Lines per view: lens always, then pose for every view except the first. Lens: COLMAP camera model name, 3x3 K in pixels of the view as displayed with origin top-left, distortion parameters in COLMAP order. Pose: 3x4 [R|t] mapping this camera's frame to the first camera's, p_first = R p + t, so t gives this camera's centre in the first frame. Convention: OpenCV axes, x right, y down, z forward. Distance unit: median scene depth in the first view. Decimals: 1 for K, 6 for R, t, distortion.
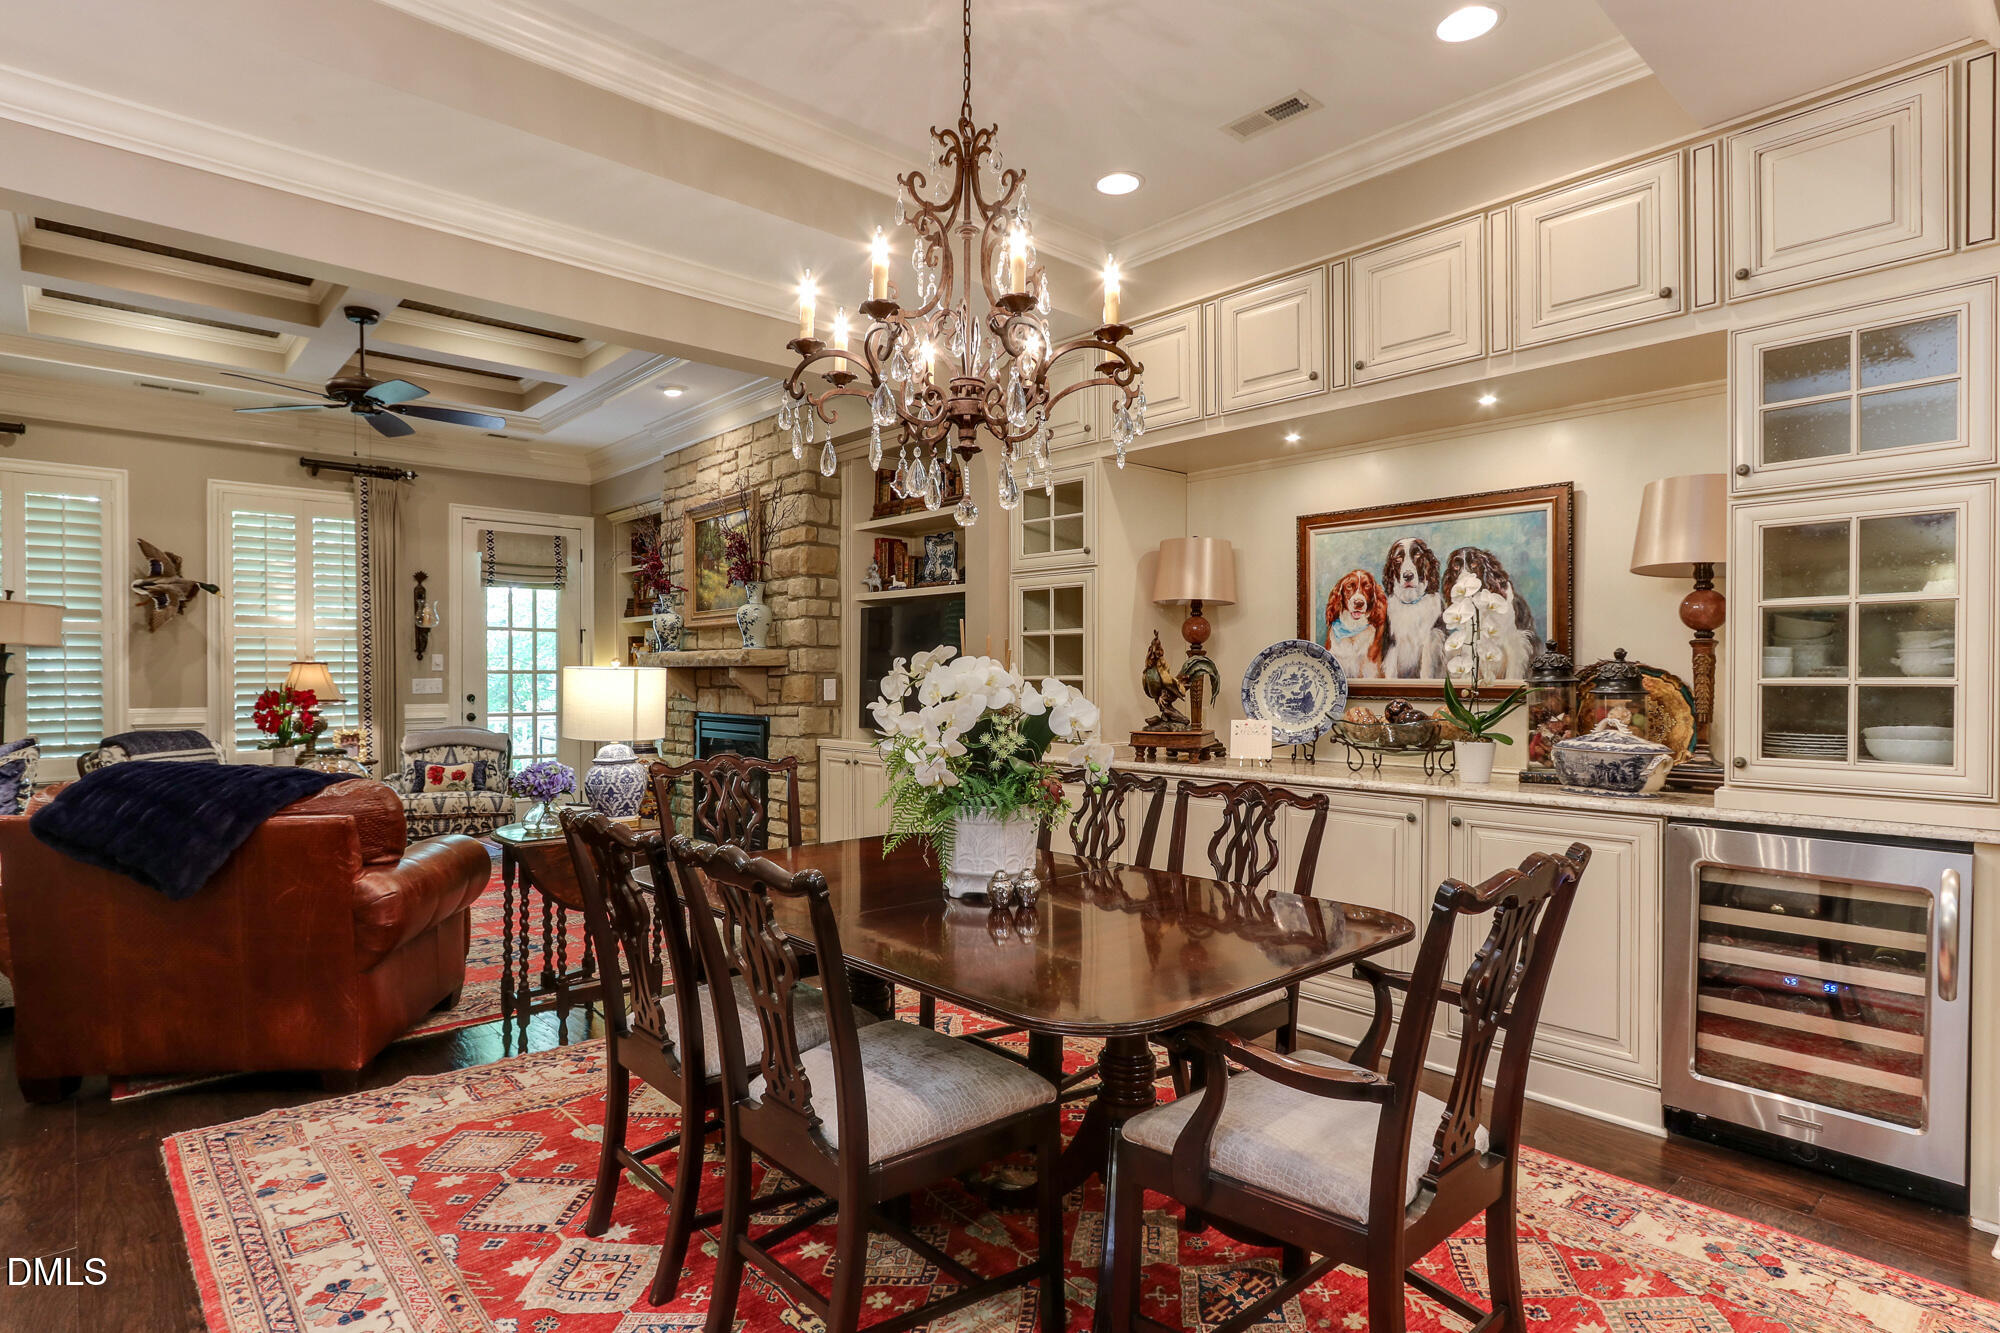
lens RADIAL K [[1056.8, 0, 996.7], [0, 1056.8, 674.3], [0, 0, 1]] dist [-0.005673, 0.002478]
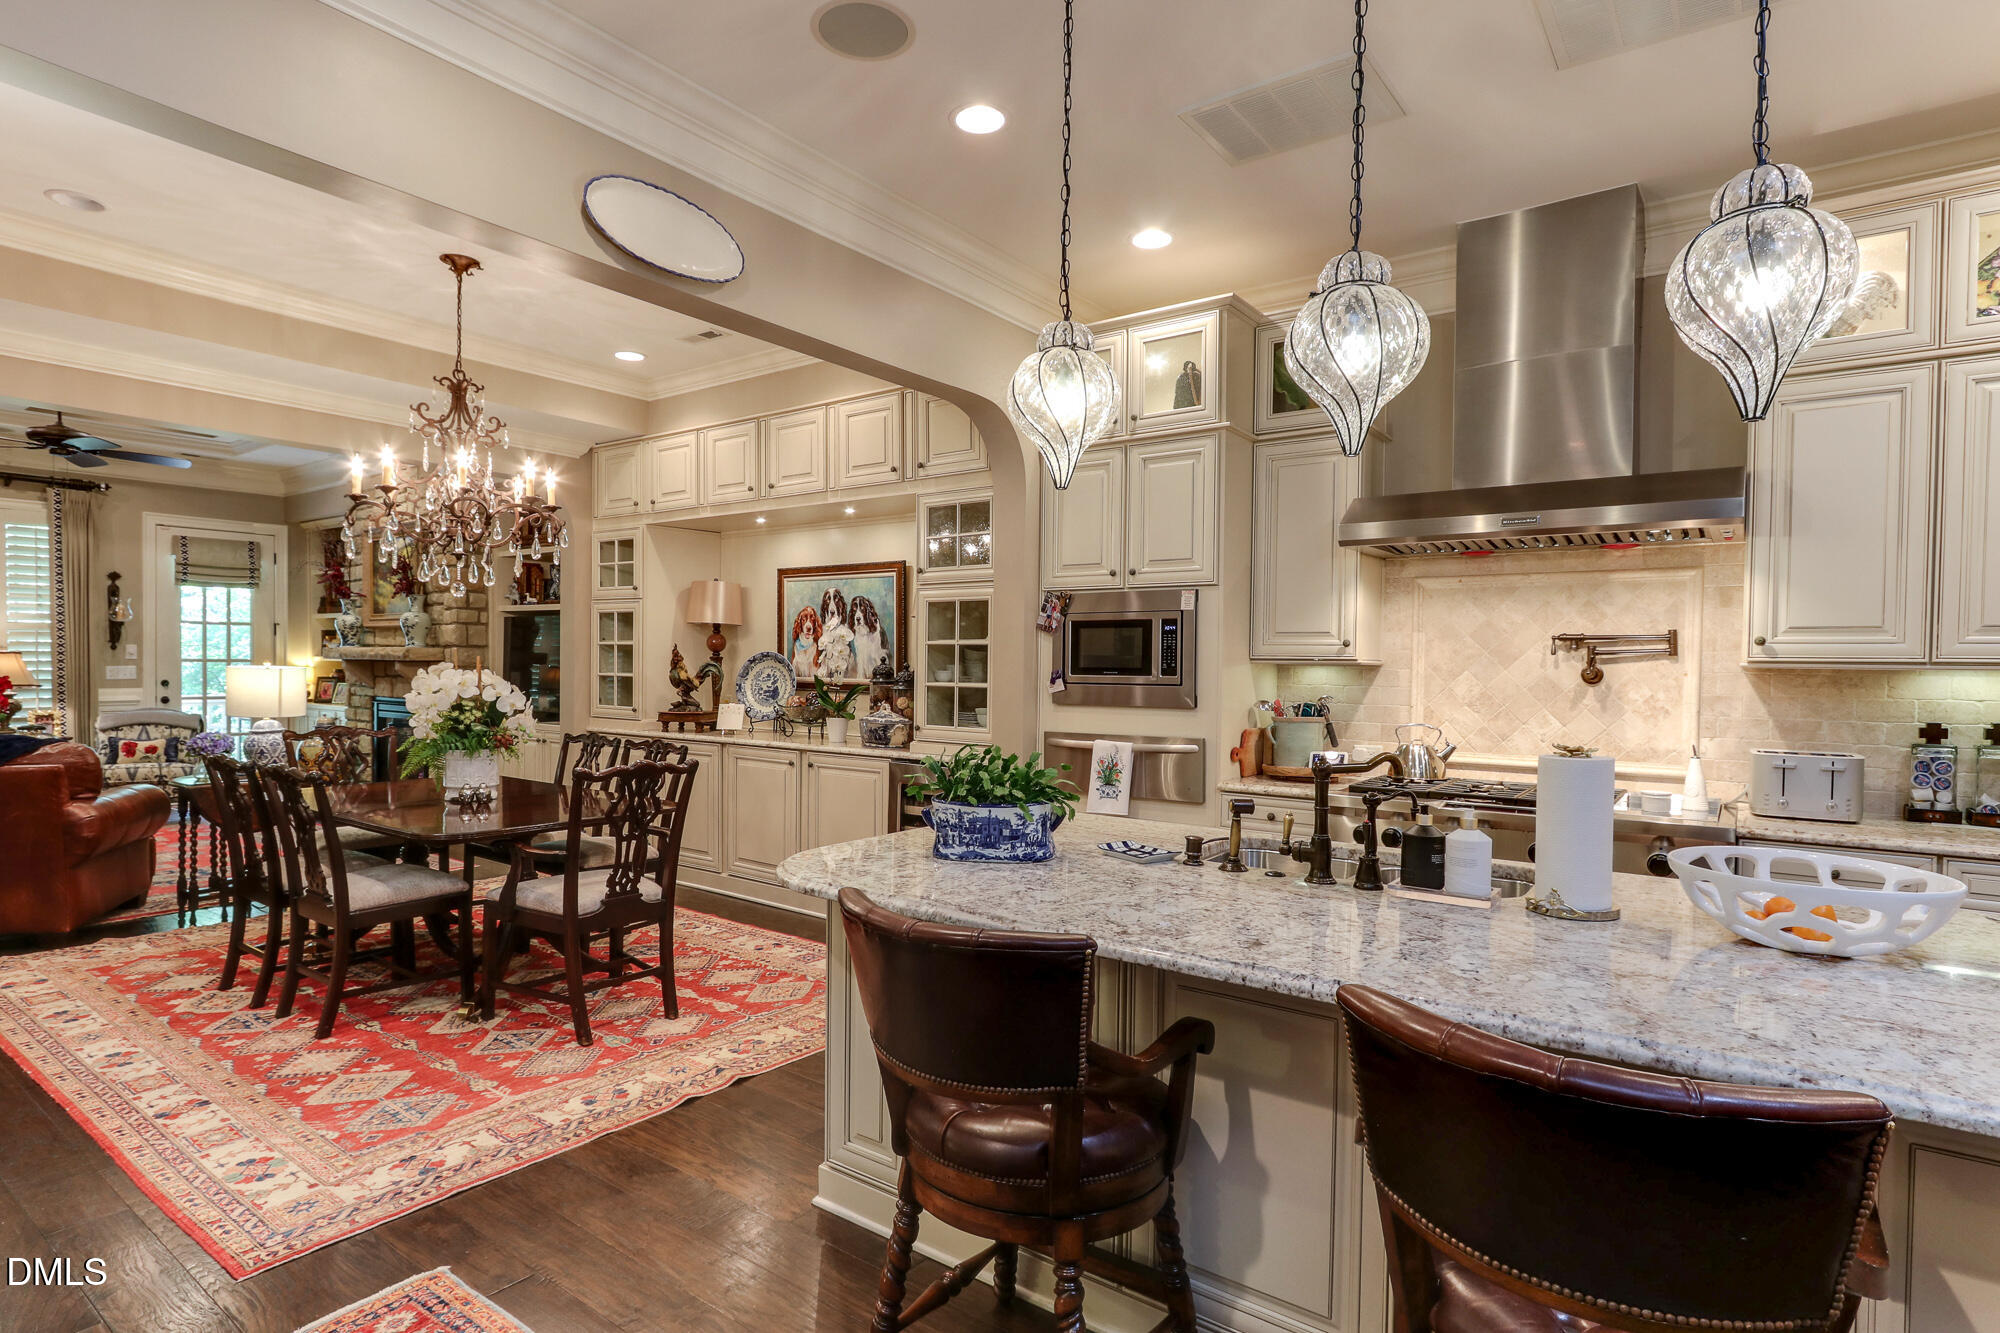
lens RADIAL K [[1056.8, 0, 992.3], [0, 1056.8, 674.6], [0, 0, 1]] dist [-0.005673, 0.002478]
pose [[0.981180, 0.007858, 0.192933, 0.202074], [-0.010845, 0.999837, 0.014430, -0.016342], [-0.192789, -0.016251, 0.981106, -0.367443]]
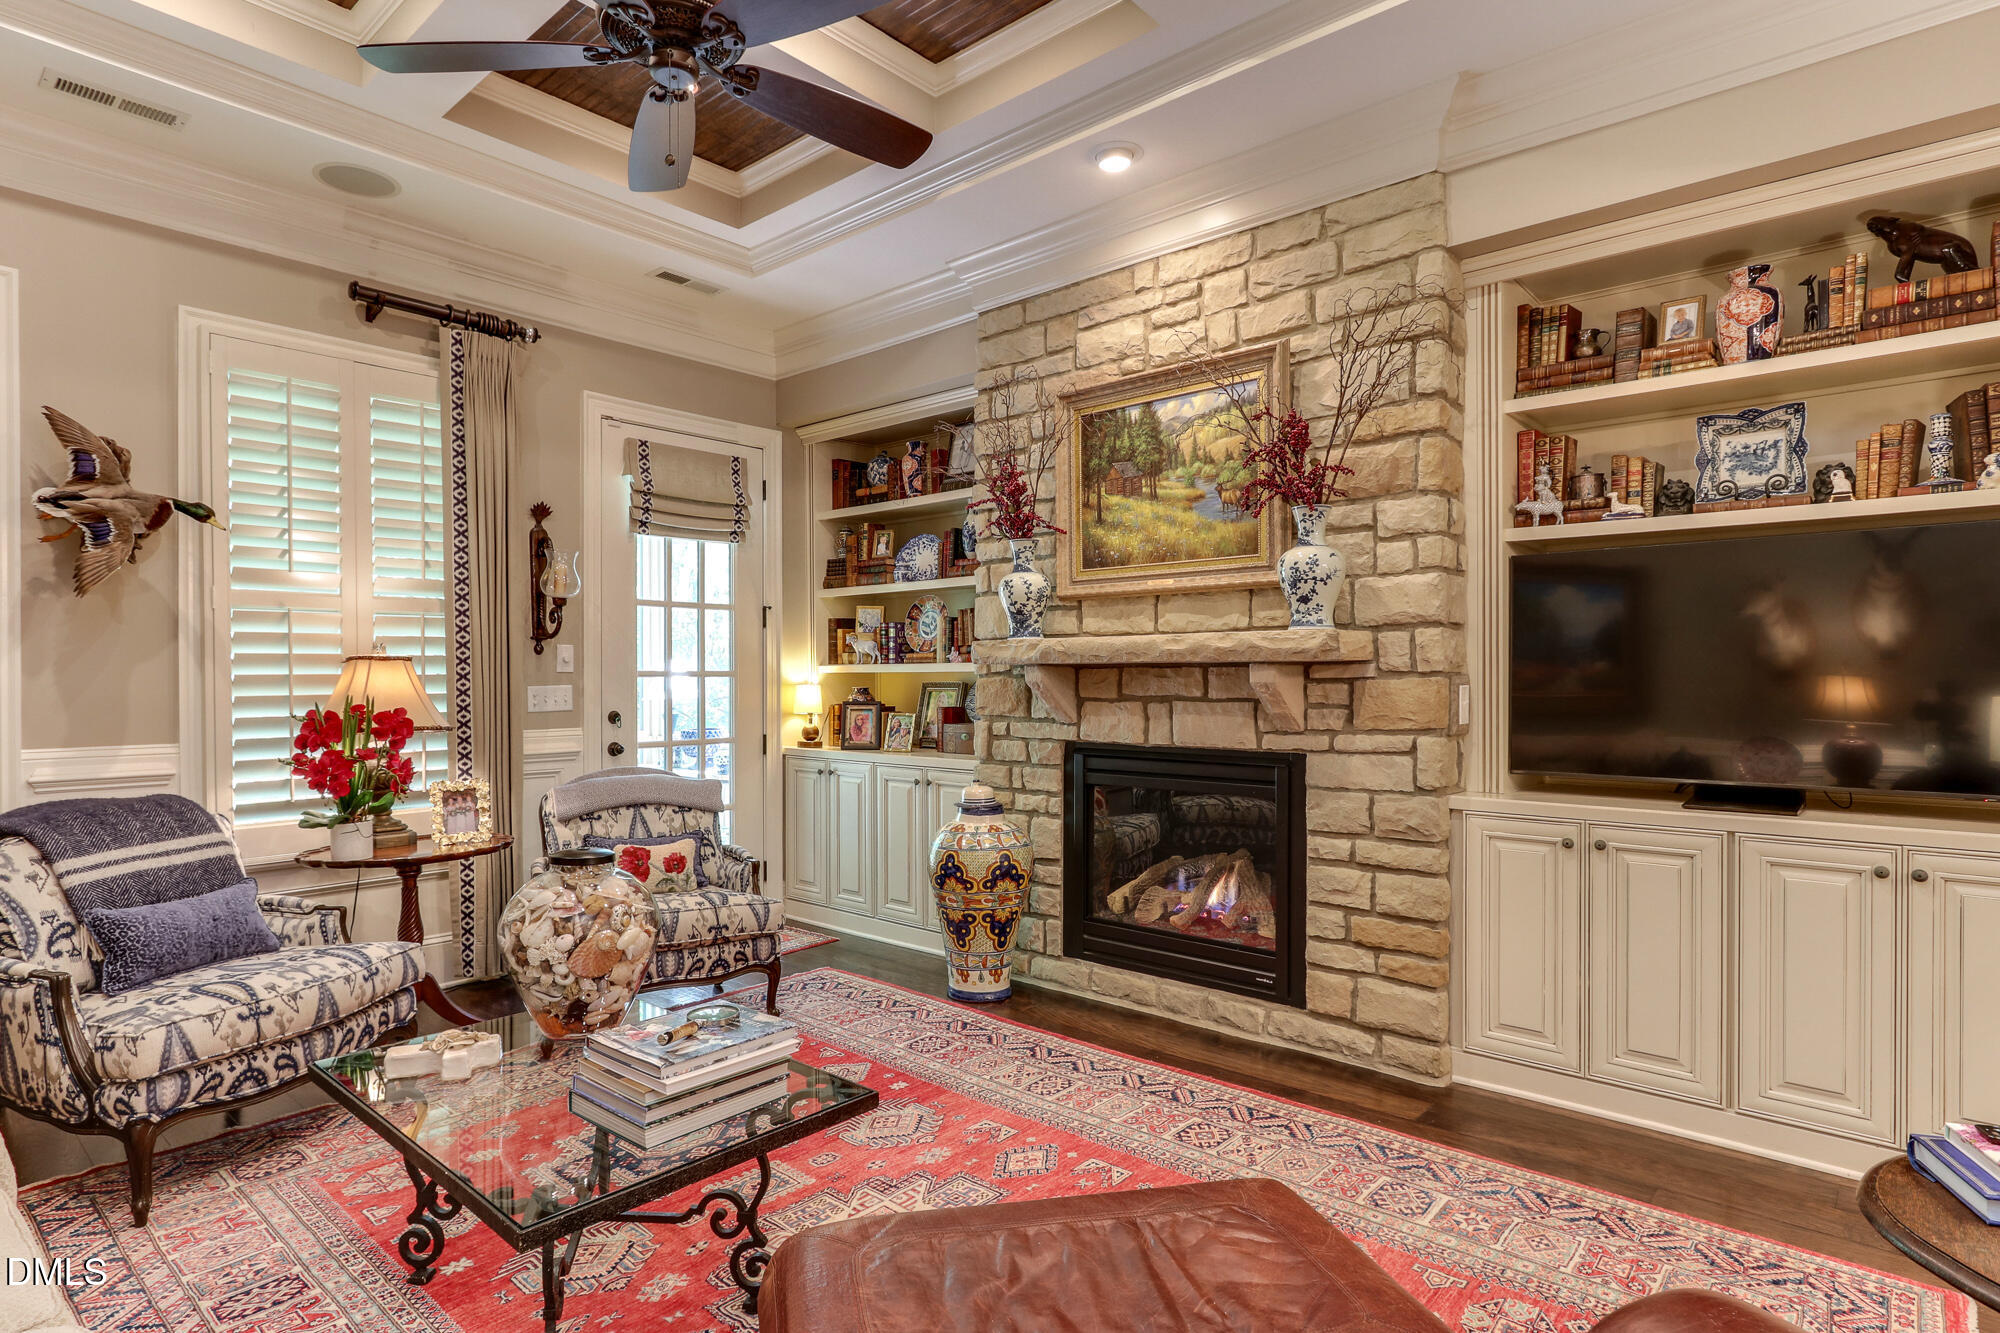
lens RADIAL K [[1056.8, 0, 992.4], [0, 1056.8, 670.2], [0, 0, 1]] dist [-0.005673, 0.002478]
pose [[0.993293, -0.002717, 0.115591, -0.451066], [0.003039, 0.999992, -0.002606, -0.002449], [-0.115583, 0.002940, 0.993293, 0.480627]]
